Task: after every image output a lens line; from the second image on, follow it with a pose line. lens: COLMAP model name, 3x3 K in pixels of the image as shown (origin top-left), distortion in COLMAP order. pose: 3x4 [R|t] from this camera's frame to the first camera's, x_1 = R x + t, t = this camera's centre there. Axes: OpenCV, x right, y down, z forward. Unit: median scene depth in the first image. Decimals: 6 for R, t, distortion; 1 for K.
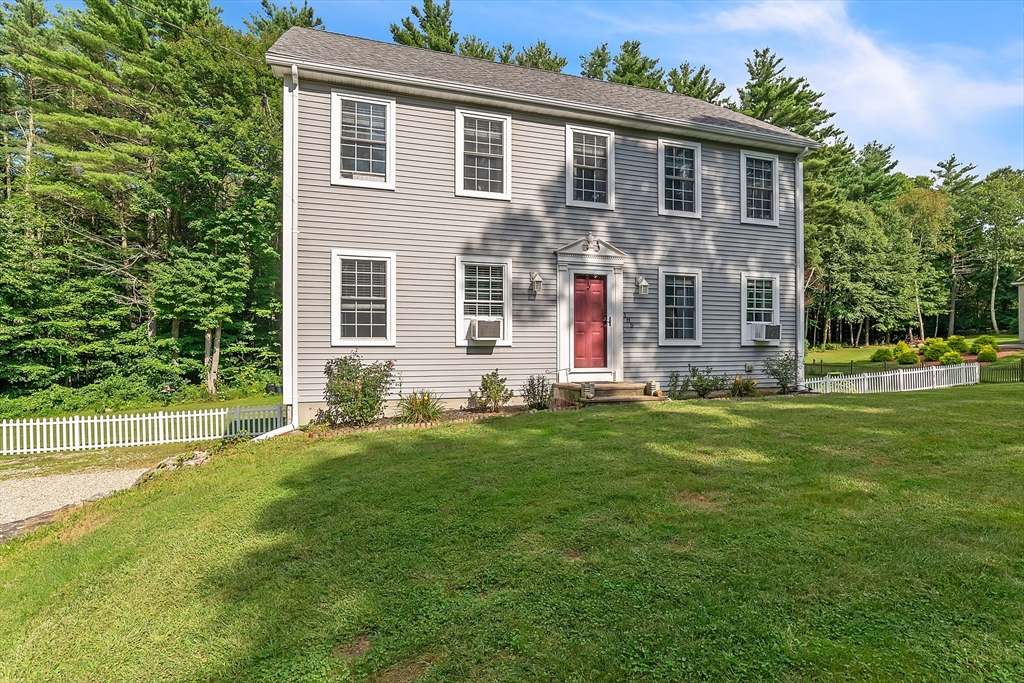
lens RADIAL K [[518.7, 0, 511.9], [0, 518.7, 337.7], [0, 0, 1]] dist [-0.009401, 0.004050]
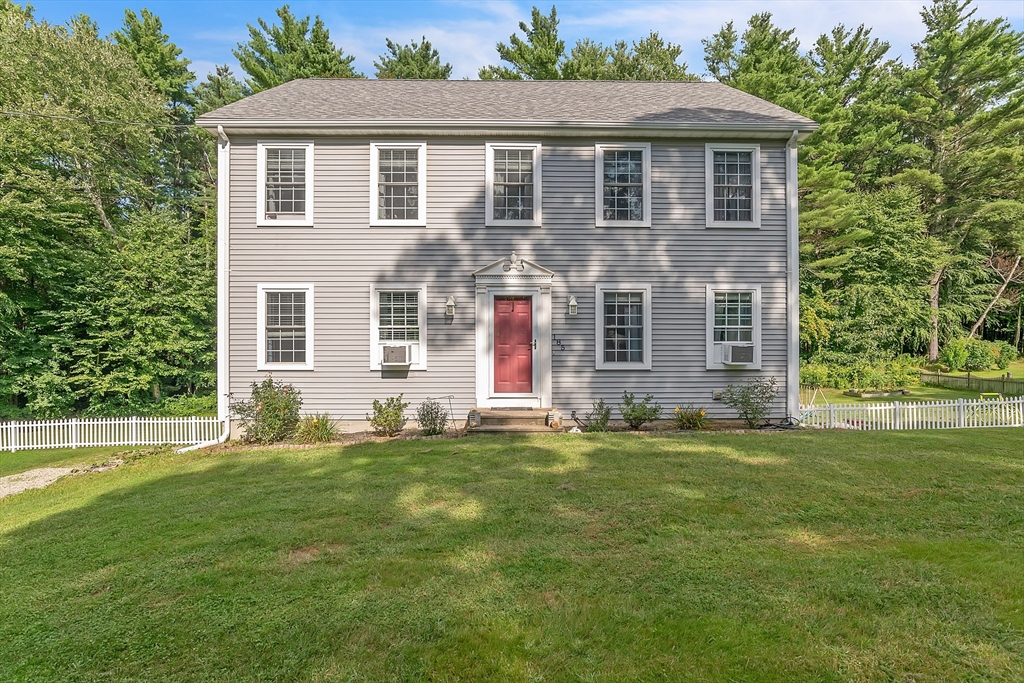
lens RADIAL K [[518.7, 0, 514.0], [0, 518.7, 347.4], [0, 0, 1]] dist [-0.009401, 0.004050]
pose [[0.953921, -0.002226, -0.300049, 0.434794], [0.004853, 0.999956, 0.008010, -0.033376], [0.300018, -0.009098, 0.953890, 0.080681]]
